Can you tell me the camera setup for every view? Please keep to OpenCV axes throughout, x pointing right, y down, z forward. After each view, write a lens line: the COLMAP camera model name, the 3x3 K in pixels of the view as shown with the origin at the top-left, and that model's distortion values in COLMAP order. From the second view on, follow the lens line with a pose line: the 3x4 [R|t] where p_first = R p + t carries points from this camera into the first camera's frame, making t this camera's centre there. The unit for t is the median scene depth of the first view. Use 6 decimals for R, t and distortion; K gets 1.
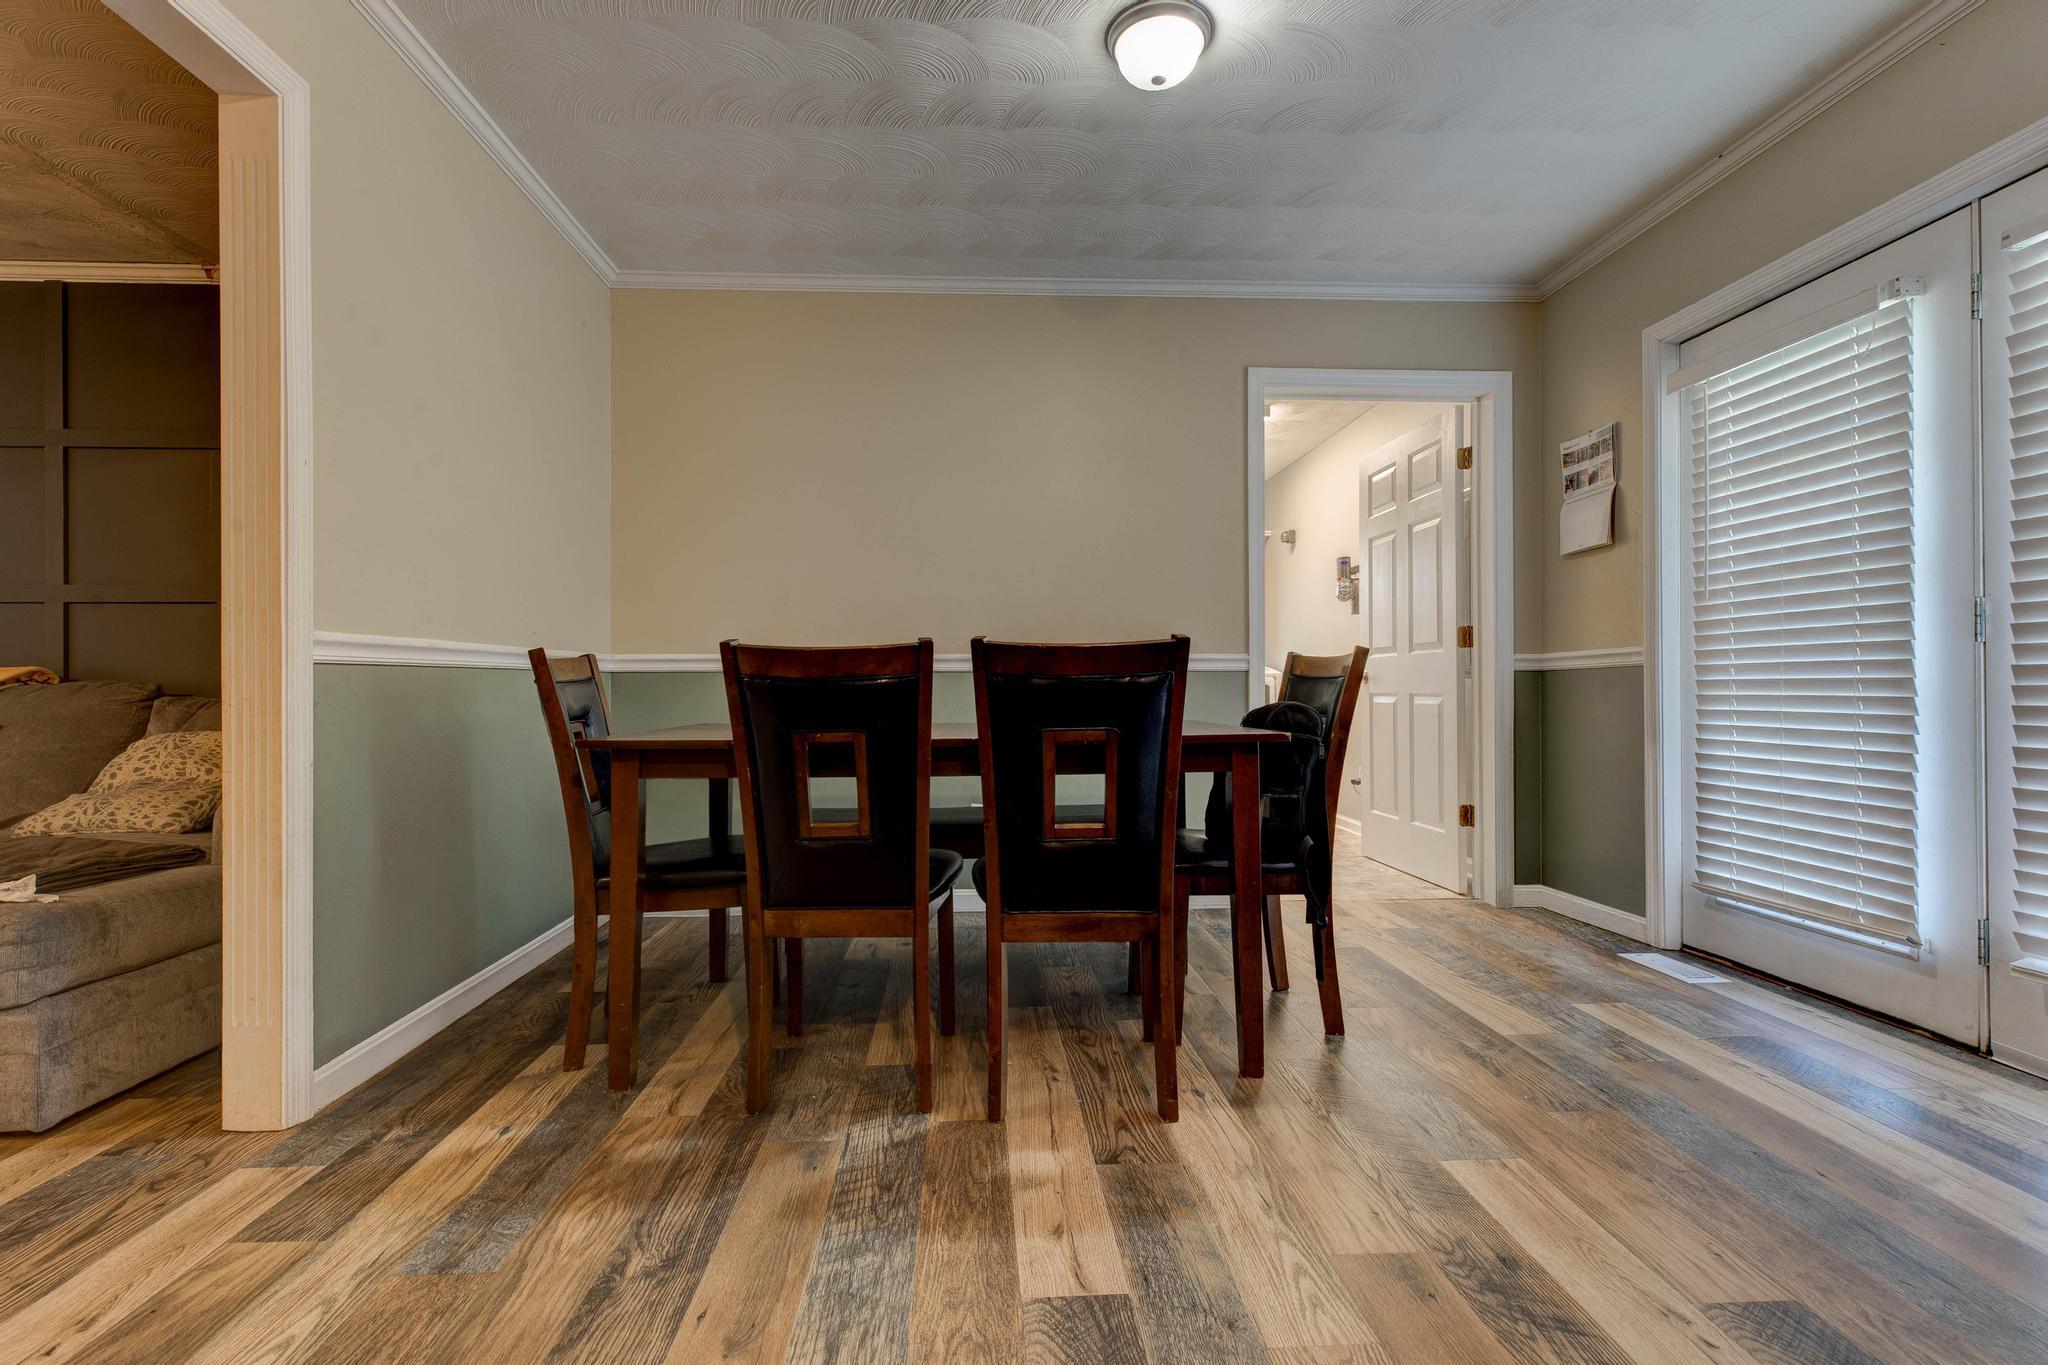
lens RADIAL K [[927.5, 0, 970.2], [0, 927.5, 684.6], [0, 0, 1]] dist [0.003176, 0.000242]
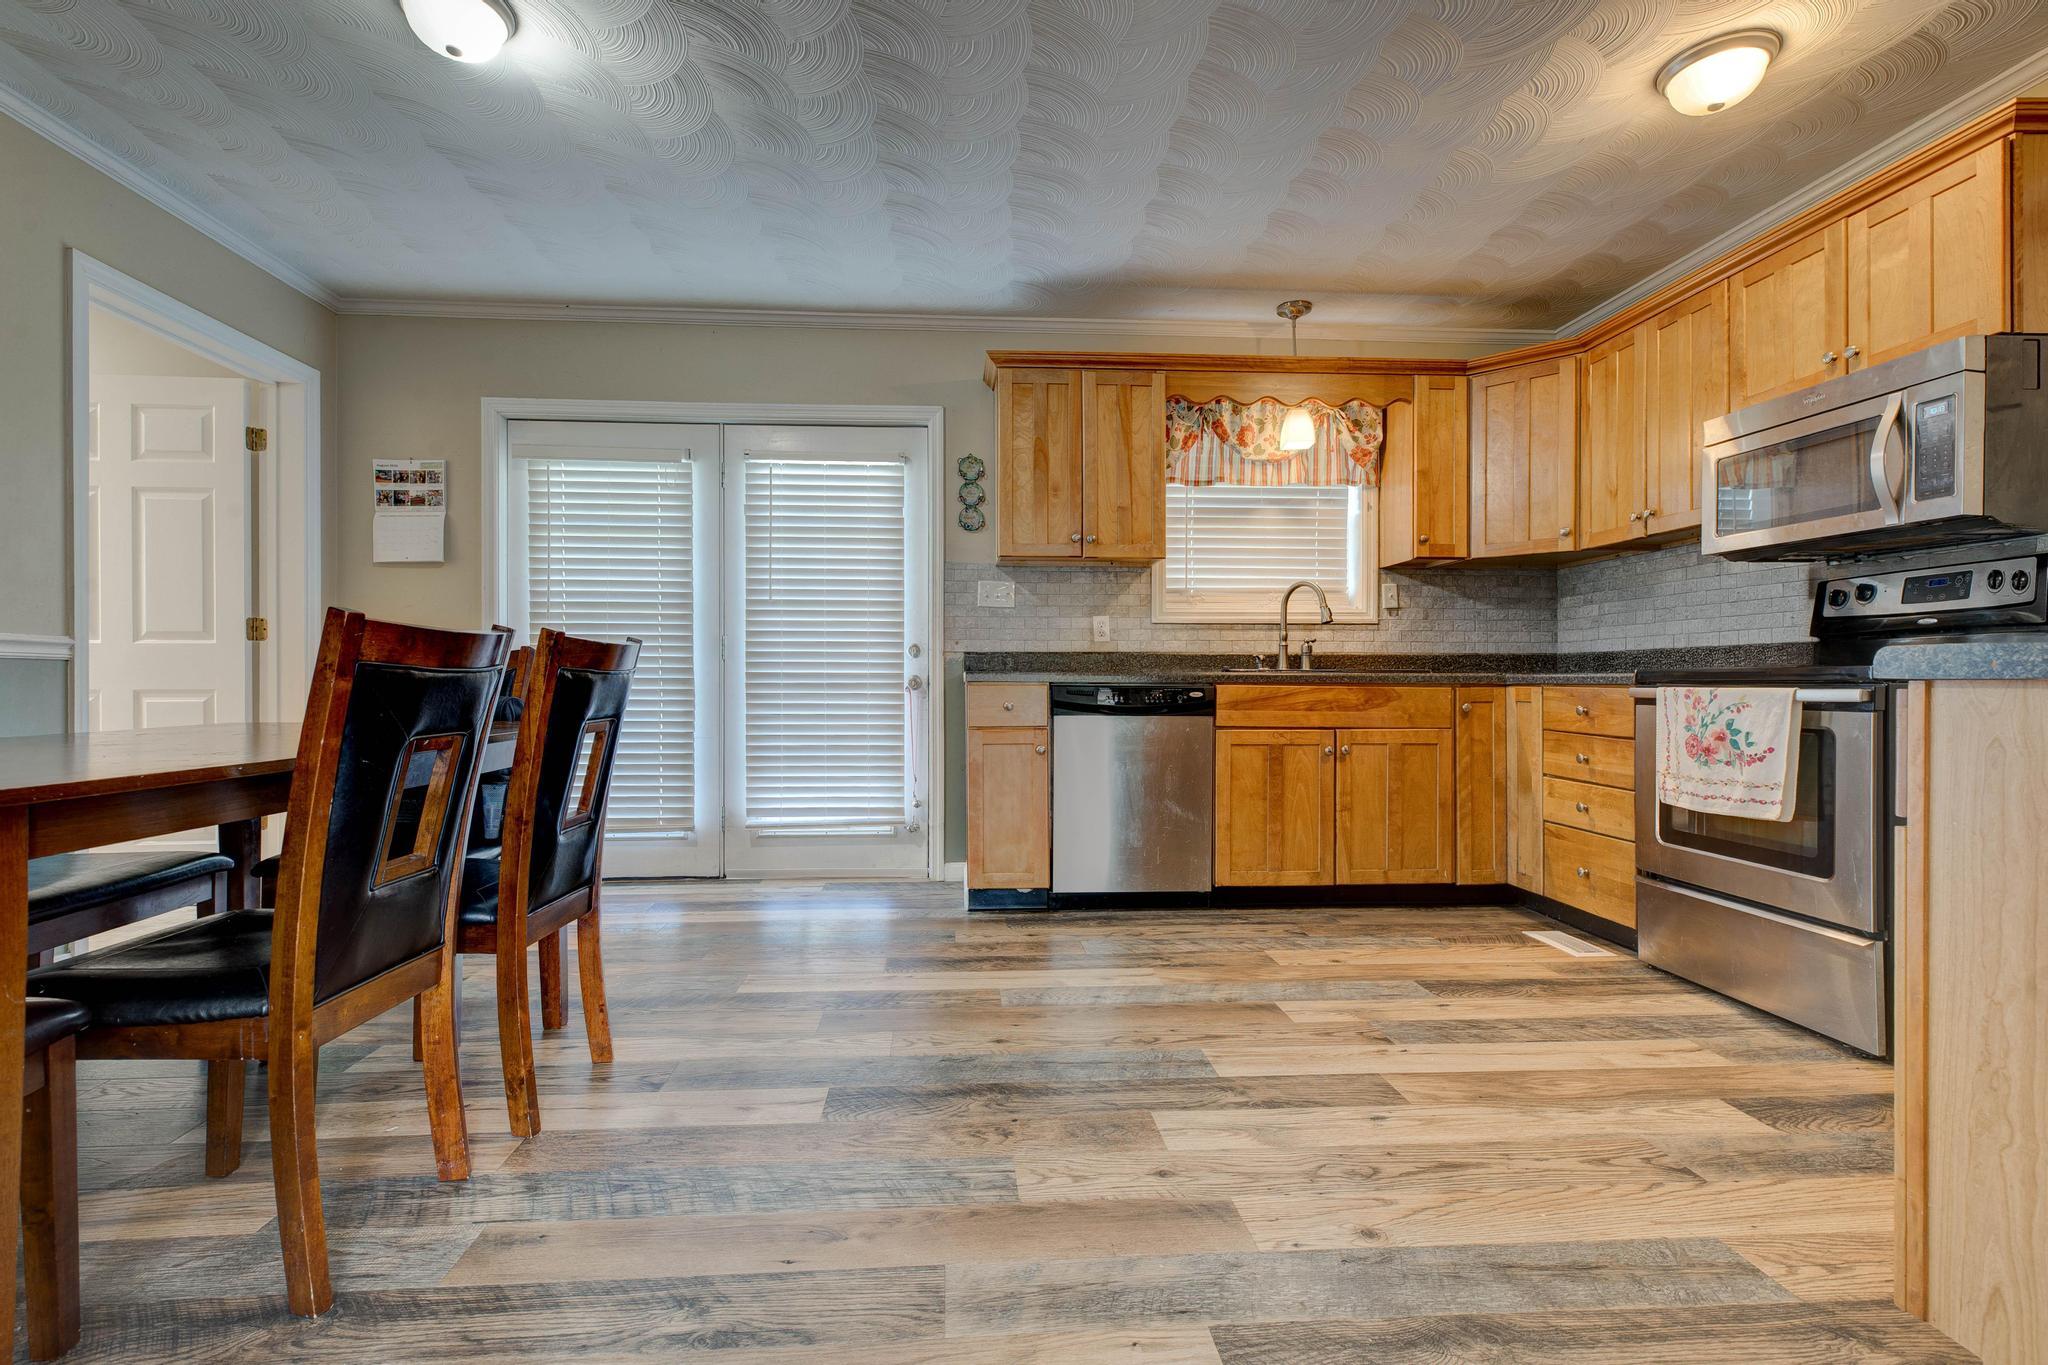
lens RADIAL K [[968.7, 0, 1030.3], [0, 968.7, 681.2], [0, 0, 1]] dist [0.003568, 0.000263]
pose [[-0.057689, 0.004812, 0.998323, -0.850664], [-0.004281, 0.999978, -0.005067, 0.005049], [-0.998325, -0.004566, -0.057667, 0.466097]]
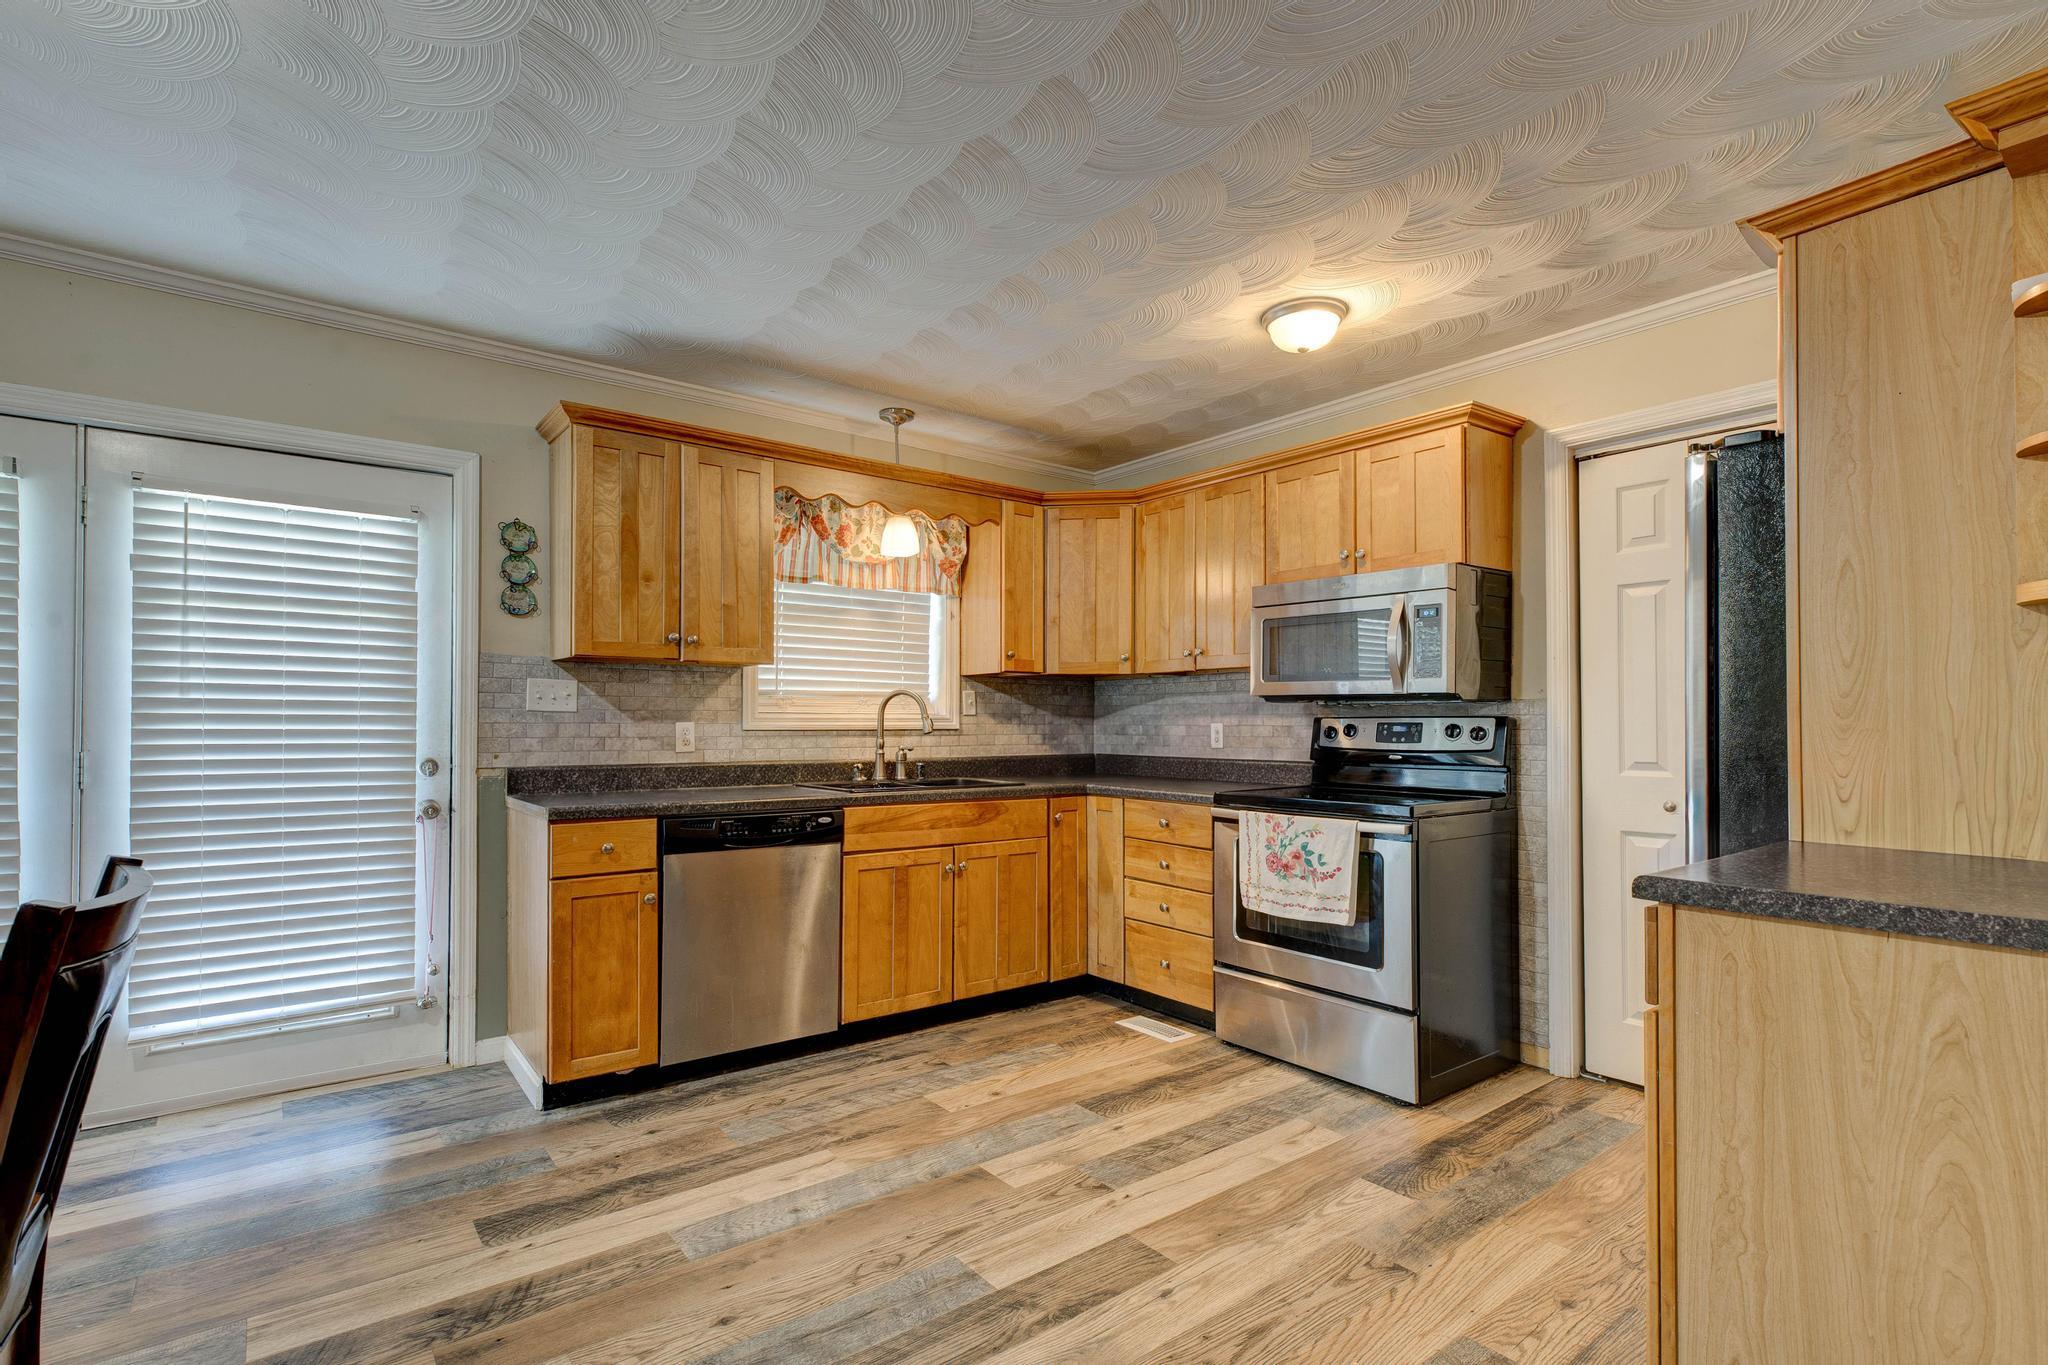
lens RADIAL K [[955.0, 0, 1031.5], [0, 955.0, 706.8], [0, 0, 1]] dist [0.004035, 0.000281]
pose [[-0.609843, 0.013642, 0.792405, -0.623552], [-0.002955, 0.999806, -0.019487, -0.125707], [-0.792517, -0.014226, -0.609684, 0.737918]]
